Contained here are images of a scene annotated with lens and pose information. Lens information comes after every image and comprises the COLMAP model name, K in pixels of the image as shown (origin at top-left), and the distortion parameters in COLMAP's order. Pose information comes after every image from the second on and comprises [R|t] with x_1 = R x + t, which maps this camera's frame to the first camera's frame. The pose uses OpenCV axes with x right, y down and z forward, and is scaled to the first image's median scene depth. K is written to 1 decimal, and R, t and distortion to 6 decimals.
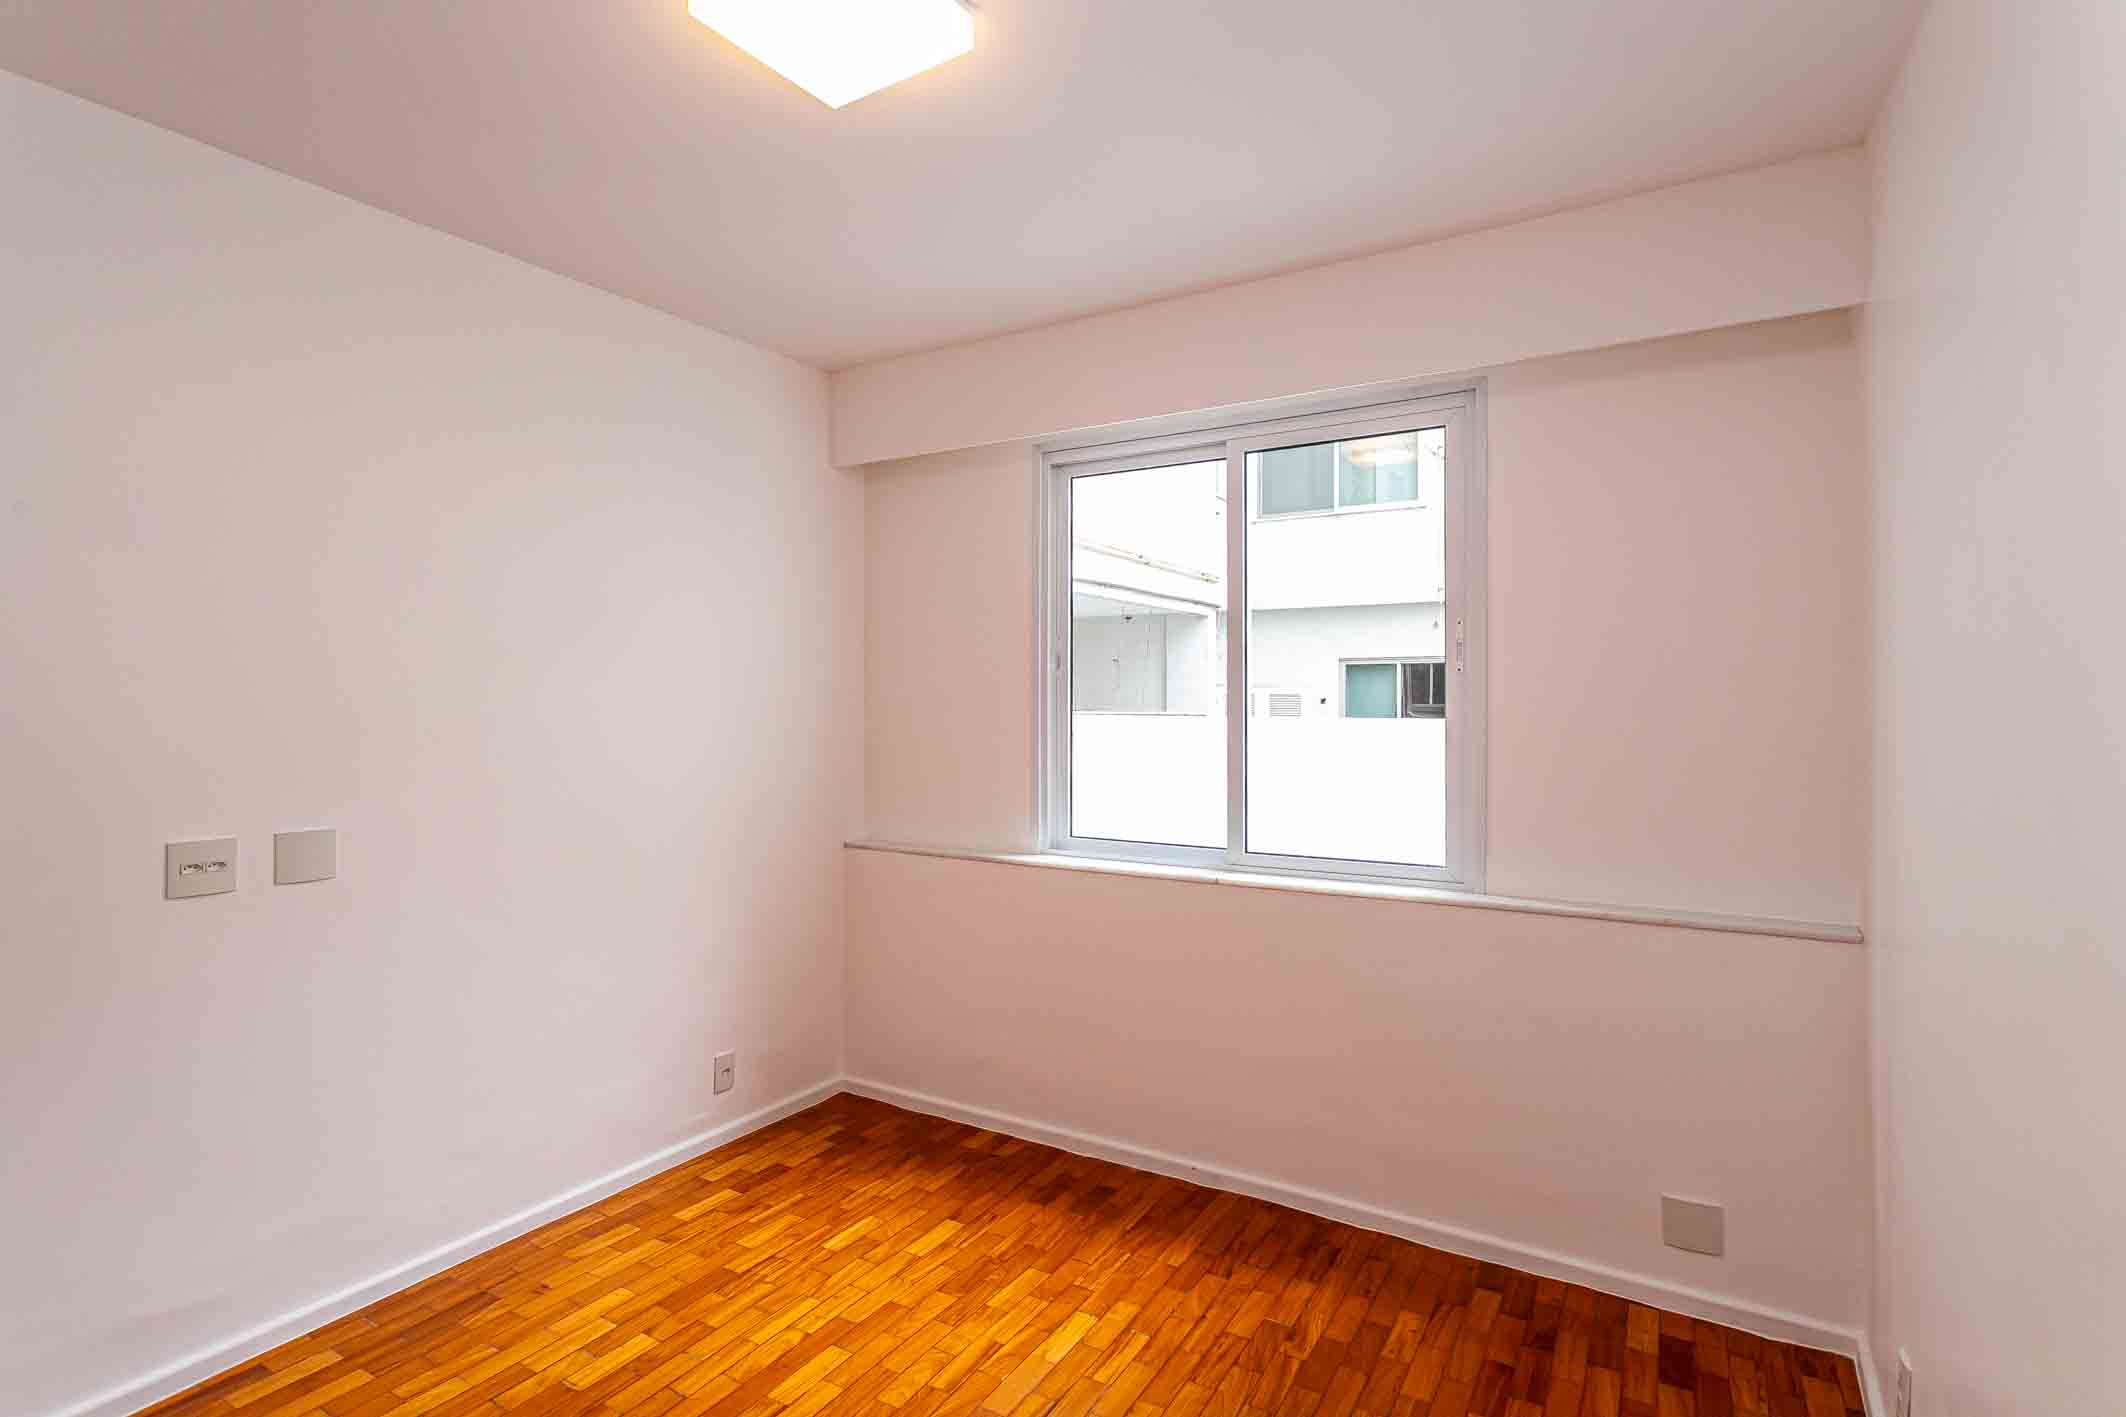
lens RADIAL K [[1025.9, 0, 1040.5], [0, 1025.9, 685.3], [0, 0, 1]] dist [-0.005947, 0.004640]
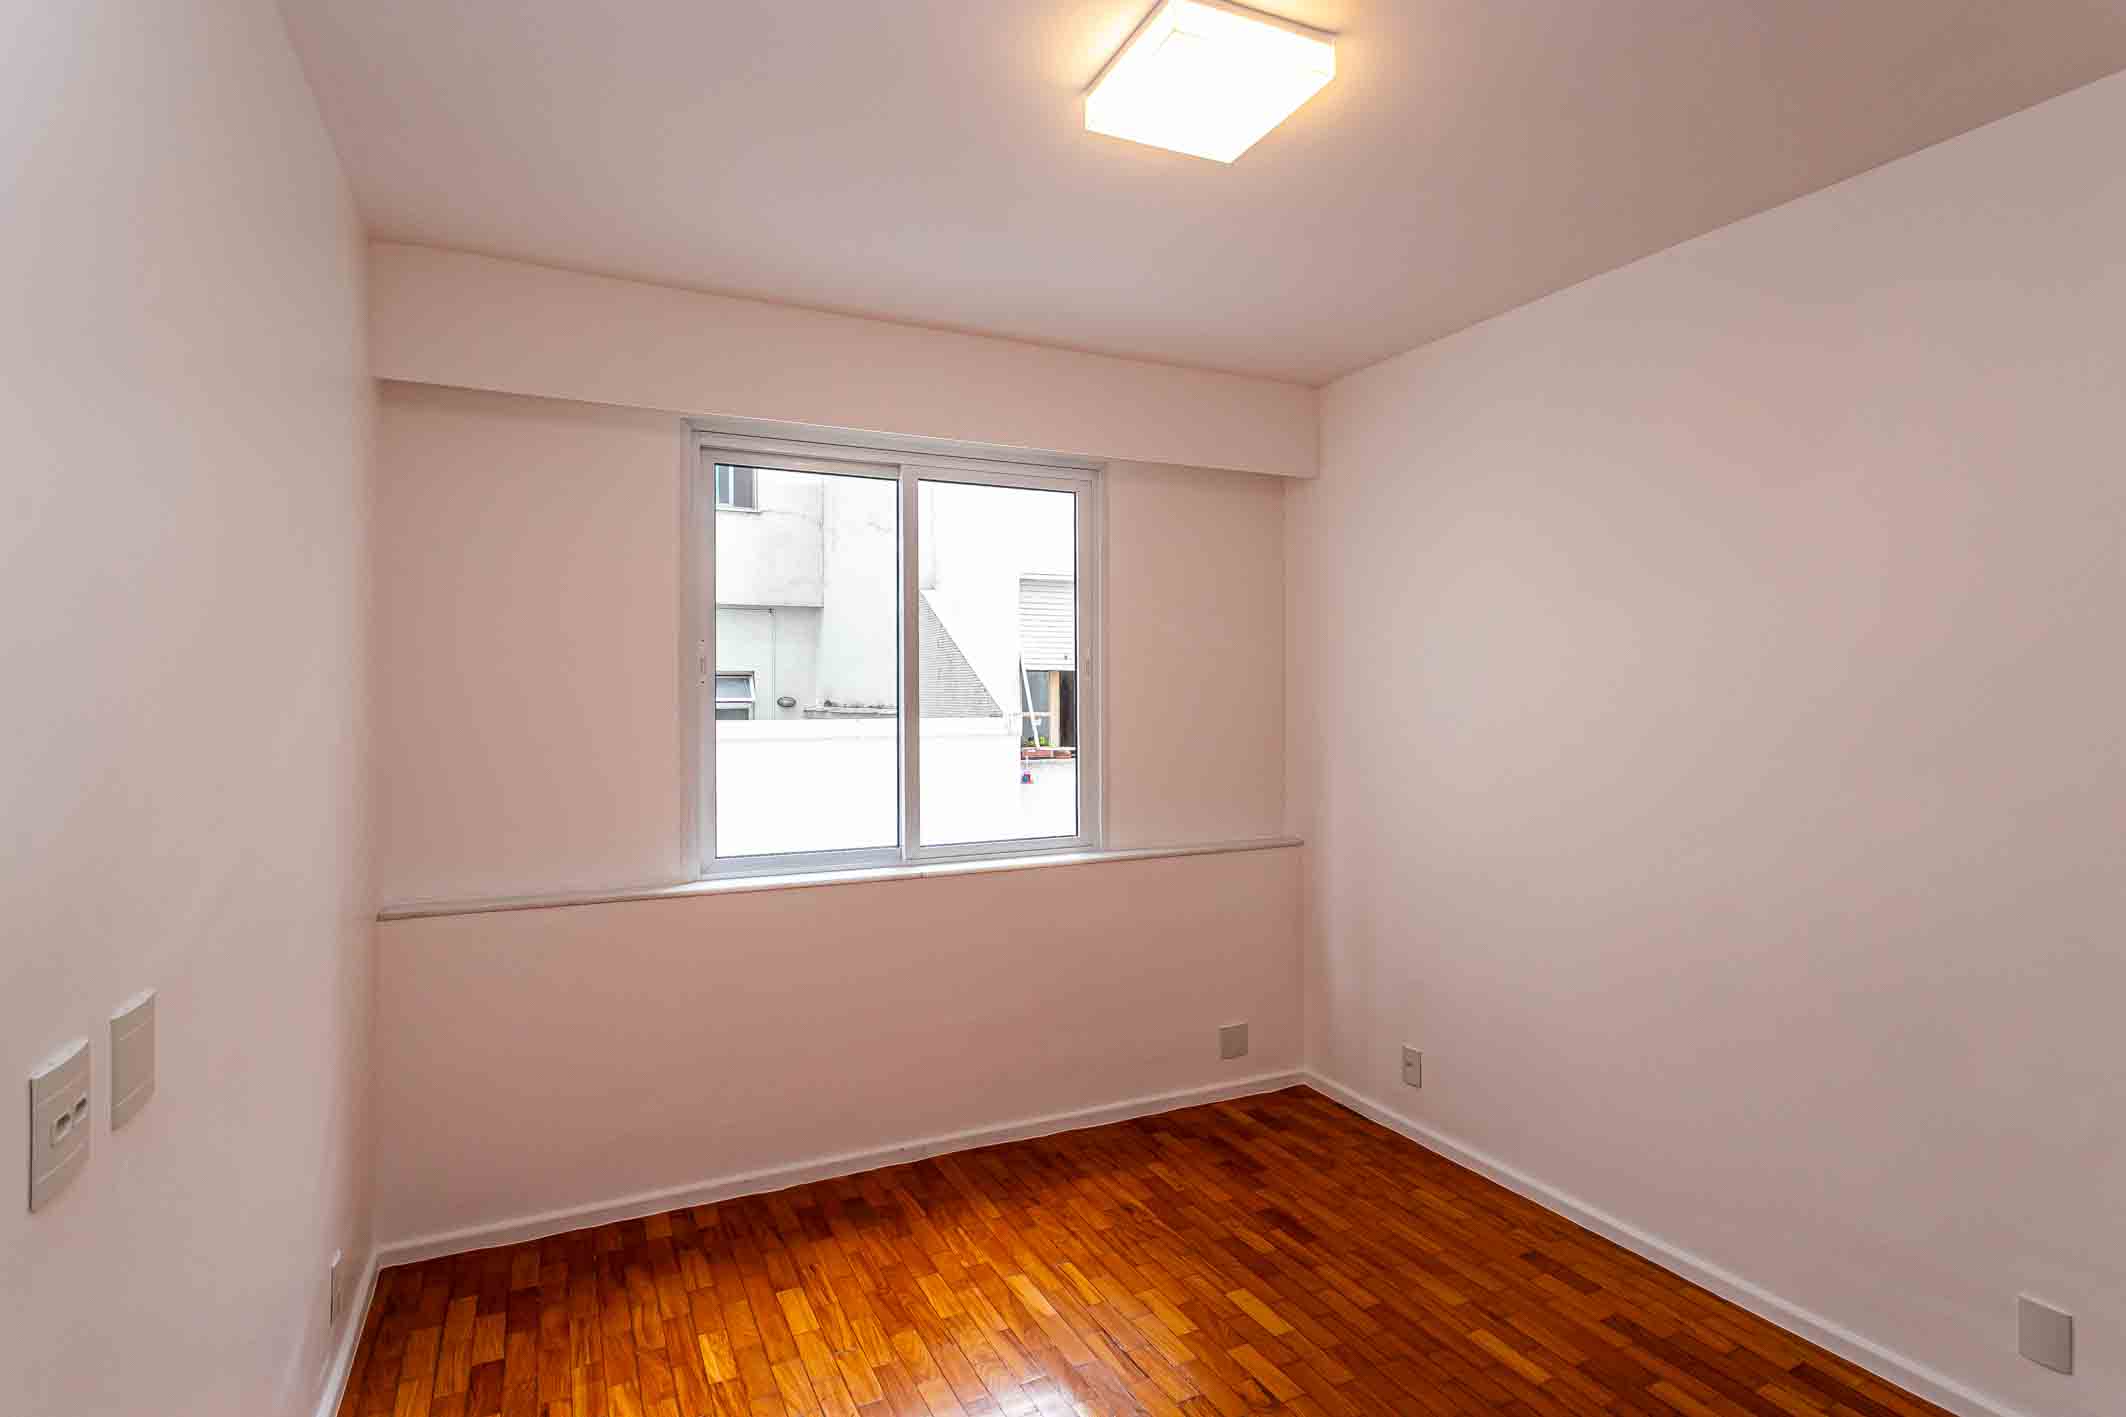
lens RADIAL K [[1025.9, 0, 1058.7], [0, 1025.9, 689.5], [0, 0, 1]] dist [-0.005947, 0.004640]
pose [[0.552939, 0.008387, 0.833180, -0.690442], [-0.005804, 0.999964, -0.006214, 0.002351], [-0.833202, -0.001400, 0.552968, 0.302115]]
